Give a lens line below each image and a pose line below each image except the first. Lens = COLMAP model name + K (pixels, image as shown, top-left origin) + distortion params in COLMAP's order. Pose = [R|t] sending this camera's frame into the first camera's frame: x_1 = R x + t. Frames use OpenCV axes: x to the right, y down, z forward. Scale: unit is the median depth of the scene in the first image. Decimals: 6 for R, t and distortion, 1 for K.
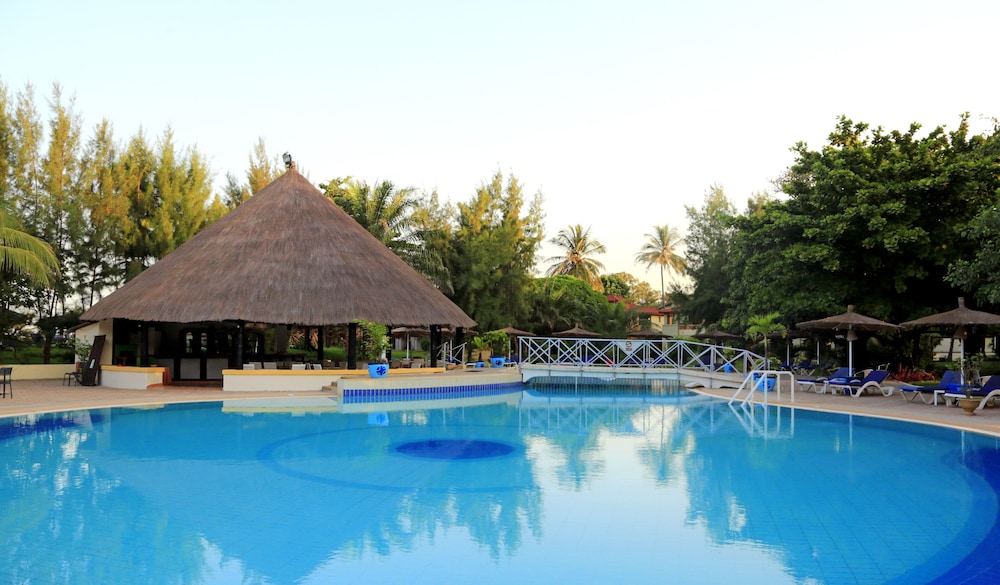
lens RADIAL K [[727.0, 0, 500.0], [0, 727.0, 292.5], [0, 0, 1]] dist [-0.078430, -0.001771]
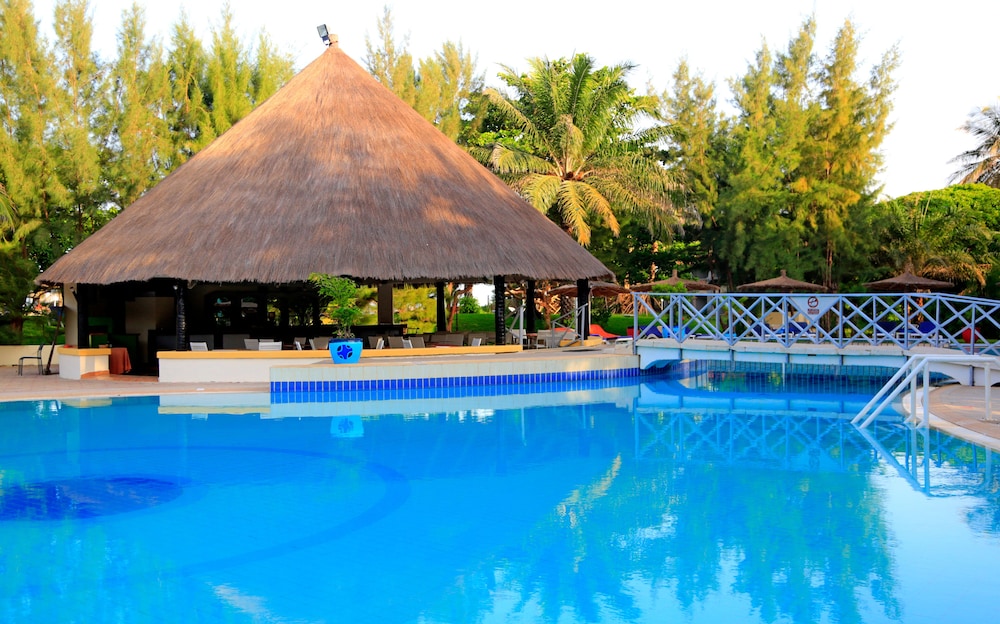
lens RADIAL K [[1062.8, 0, 500.0], [0, 1062.8, 312.0], [0, 0, 1]] dist [0.078203, 0.007982]
pose [[0.916495, -0.016291, -0.399714, 0.284015], [0.046278, 0.996780, 0.065487, 0.016061], [0.397360, -0.078516, 0.914298, 0.174961]]
